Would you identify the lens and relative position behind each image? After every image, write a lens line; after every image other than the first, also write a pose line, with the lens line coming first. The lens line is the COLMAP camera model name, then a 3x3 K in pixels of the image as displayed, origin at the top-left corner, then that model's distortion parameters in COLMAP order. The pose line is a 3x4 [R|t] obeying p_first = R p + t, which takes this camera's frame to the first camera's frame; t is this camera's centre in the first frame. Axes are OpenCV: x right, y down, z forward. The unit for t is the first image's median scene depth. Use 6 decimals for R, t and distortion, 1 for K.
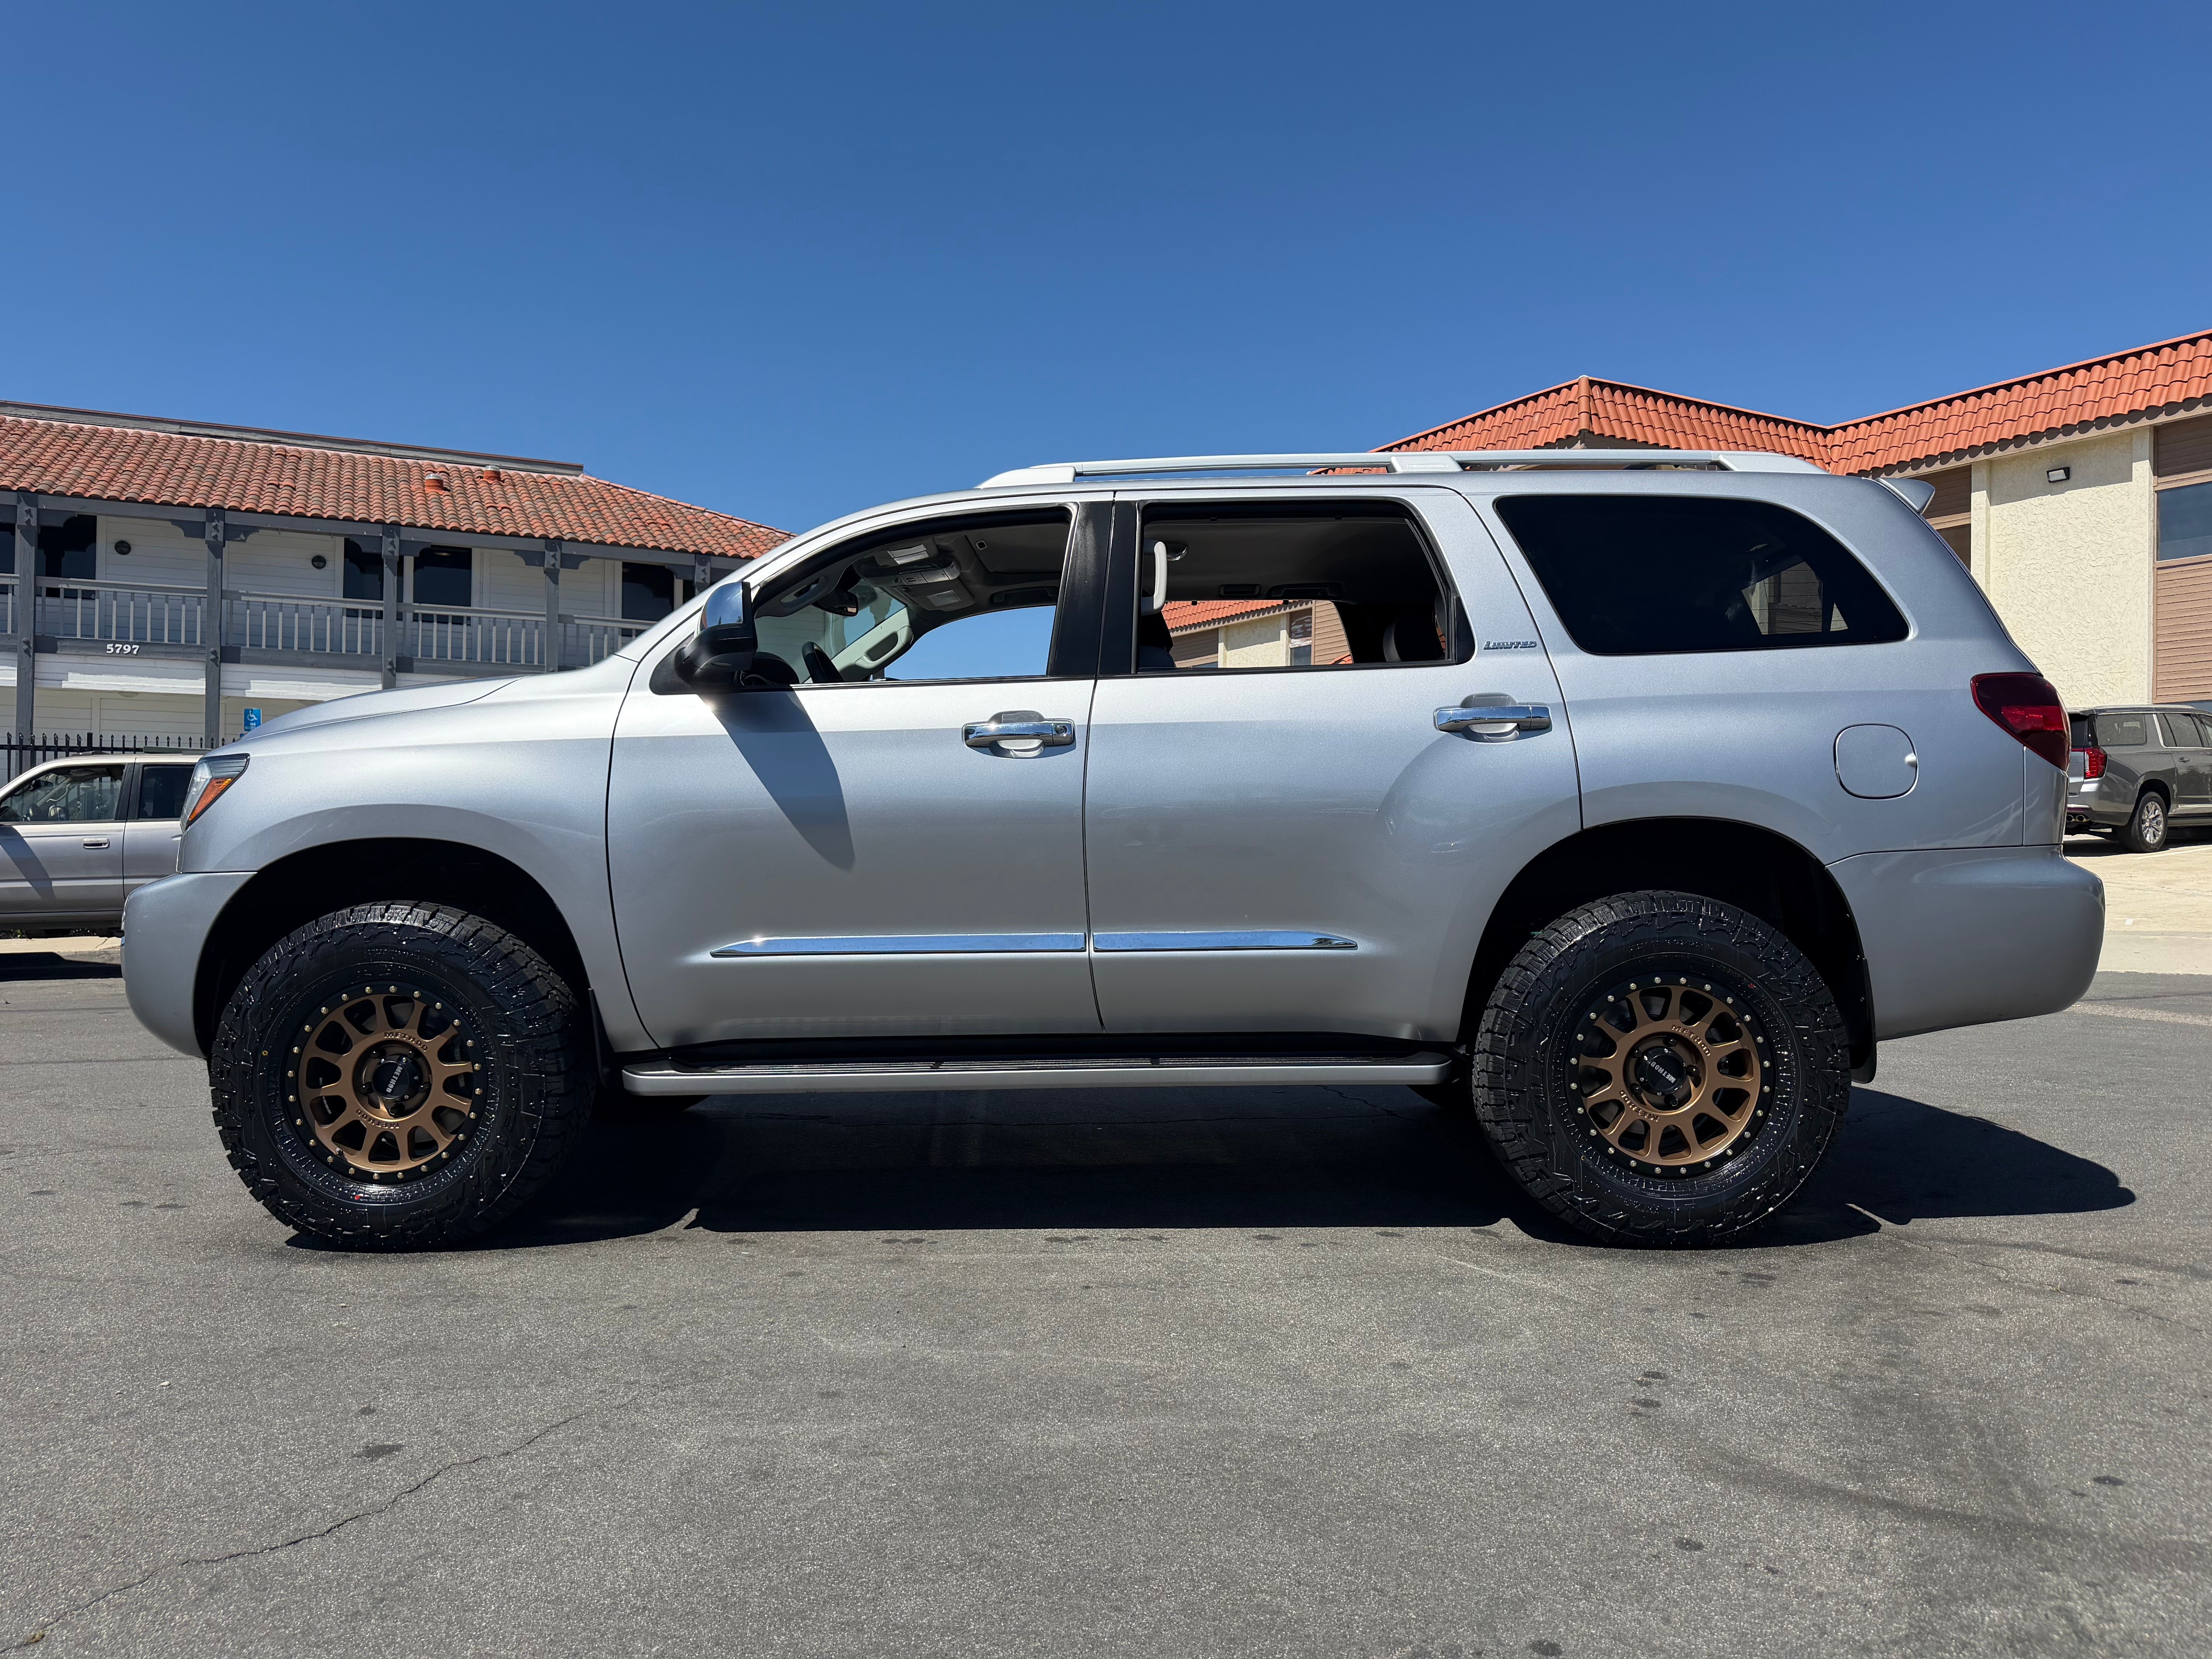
lens RADIAL K [[1621.2, 0, 1104.3], [0, 1621.2, 851.3], [0, 0, 1]] dist [-0.005522, 0.008185]
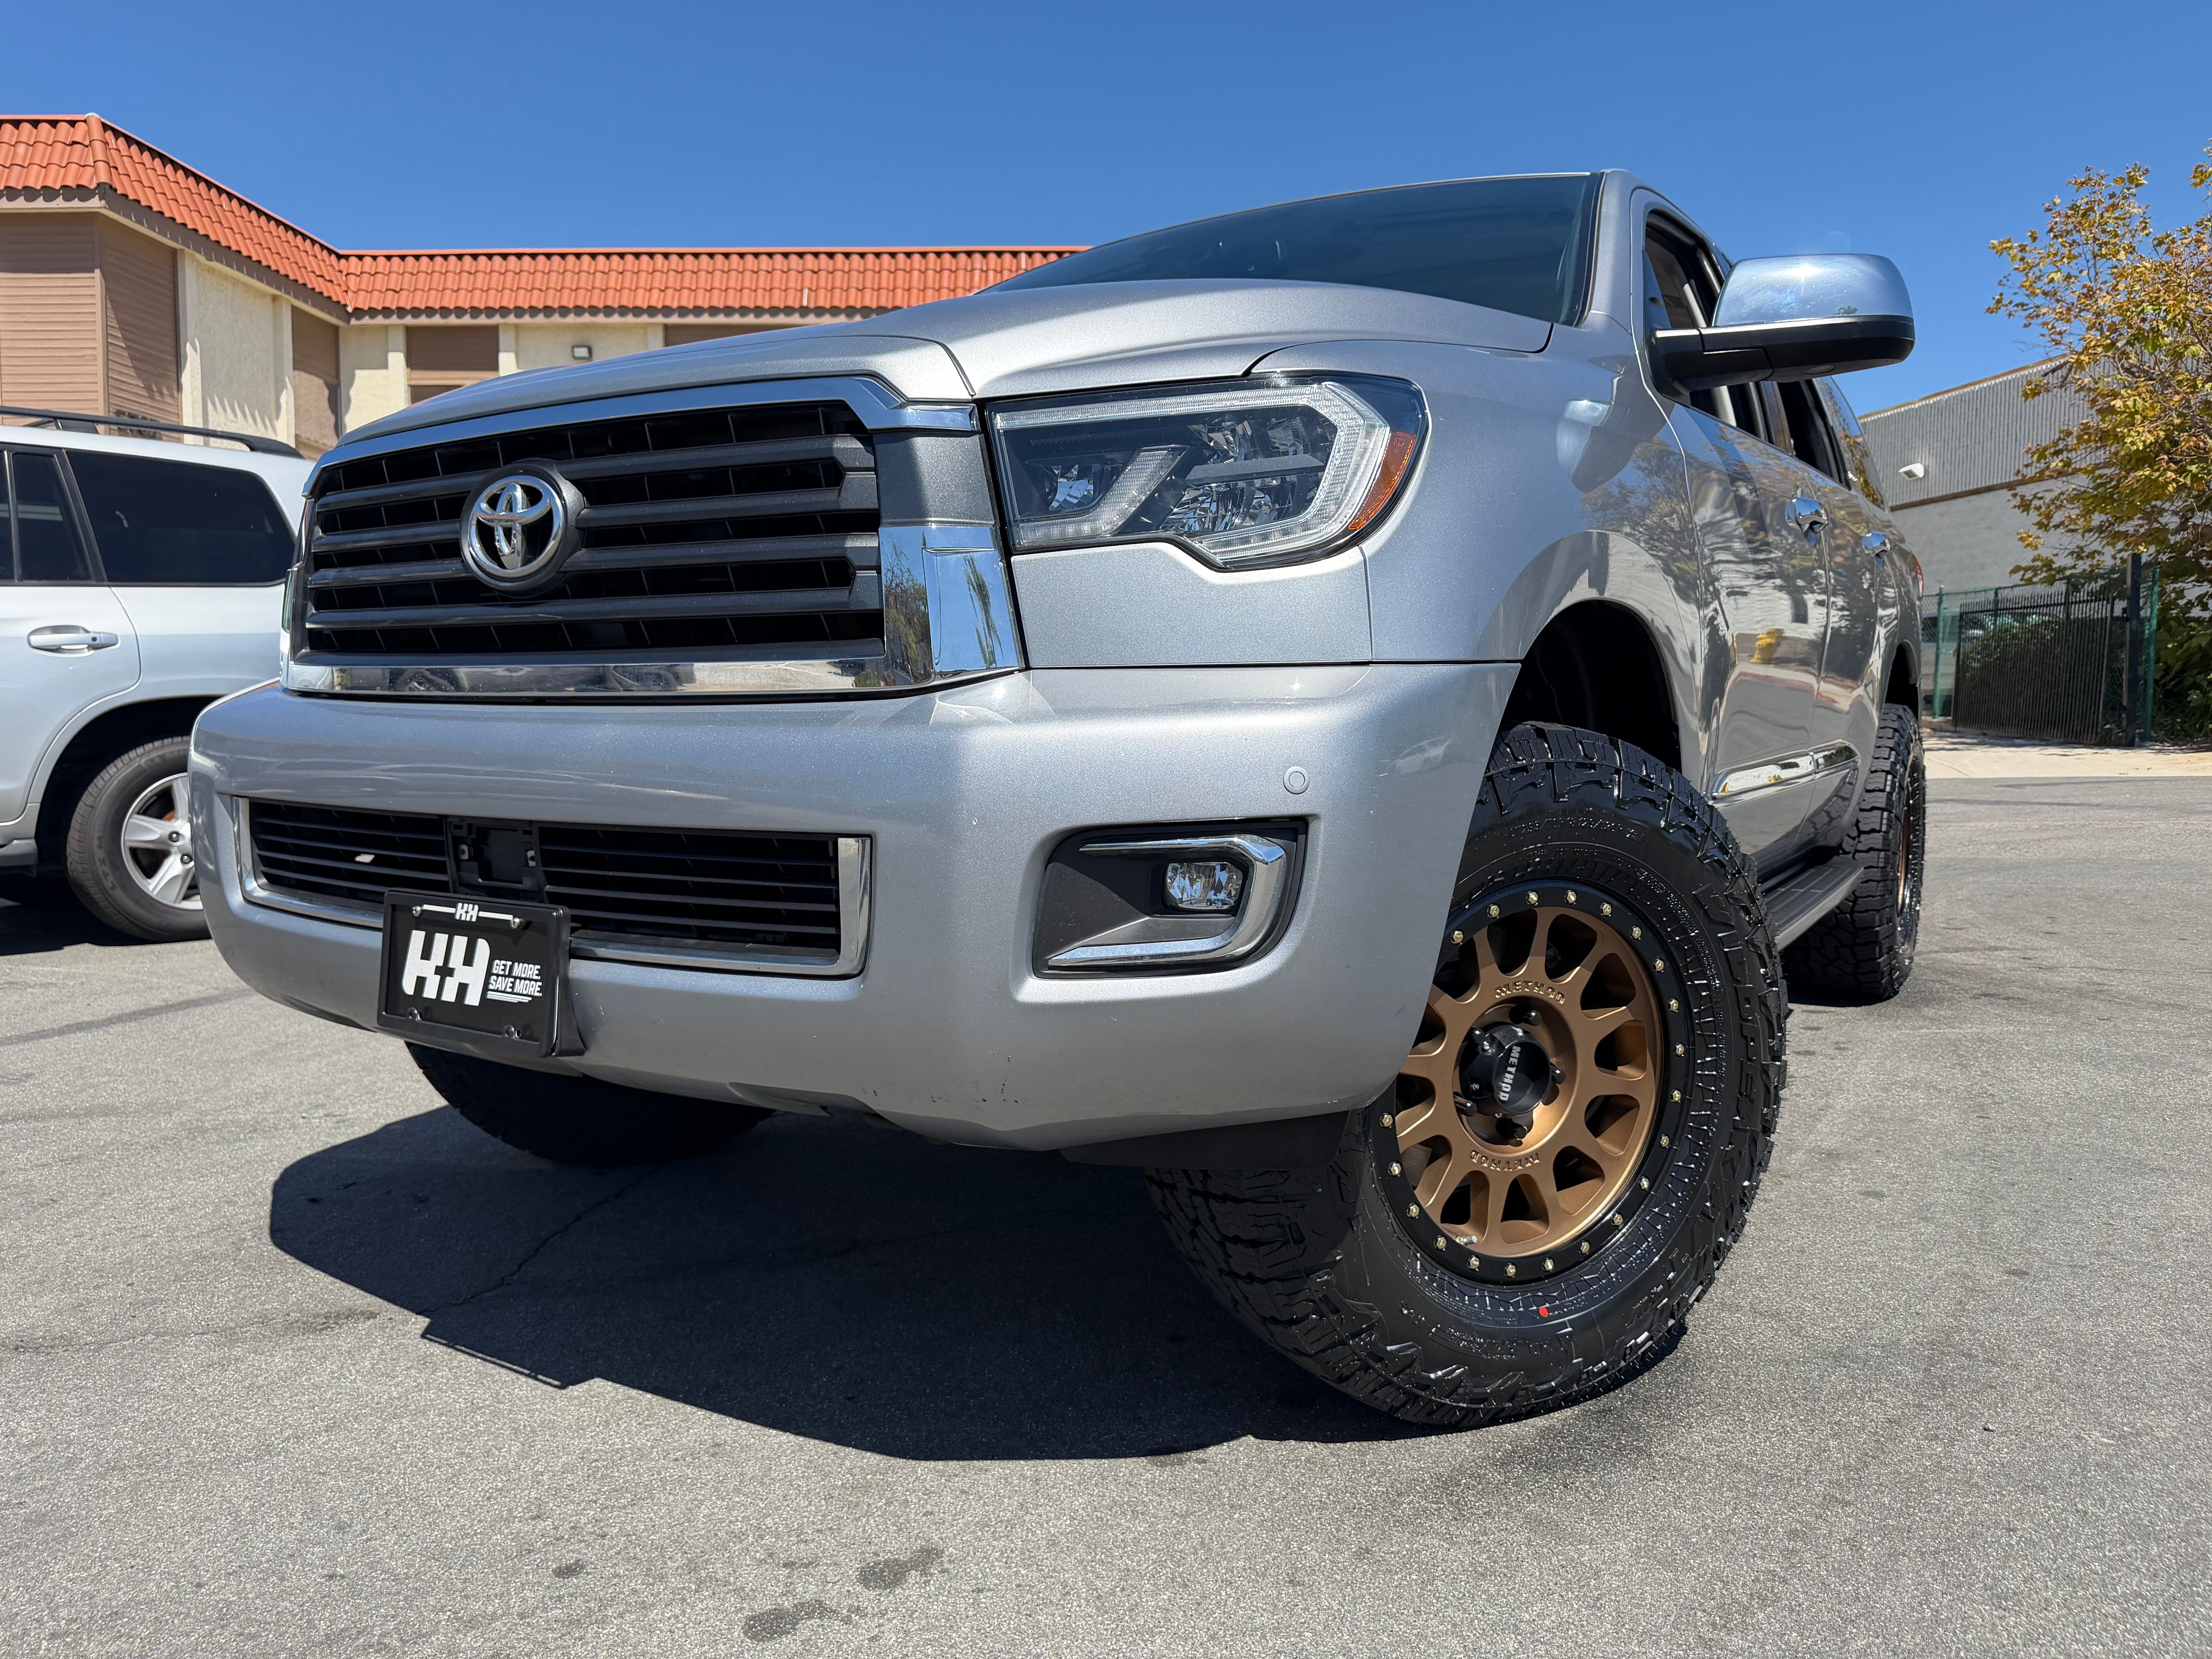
lens RADIAL K [[1578.3, 0, 1101.7], [0, 1578.3, 843.5], [0, 0, 1]] dist [0.006364, -0.016933]
pose [[0.545248, -0.065111, 0.835742, -0.112874], [-0.007046, 0.996588, 0.082239, 0.000917], [-0.838245, -0.050730, 0.542929, 0.137659]]
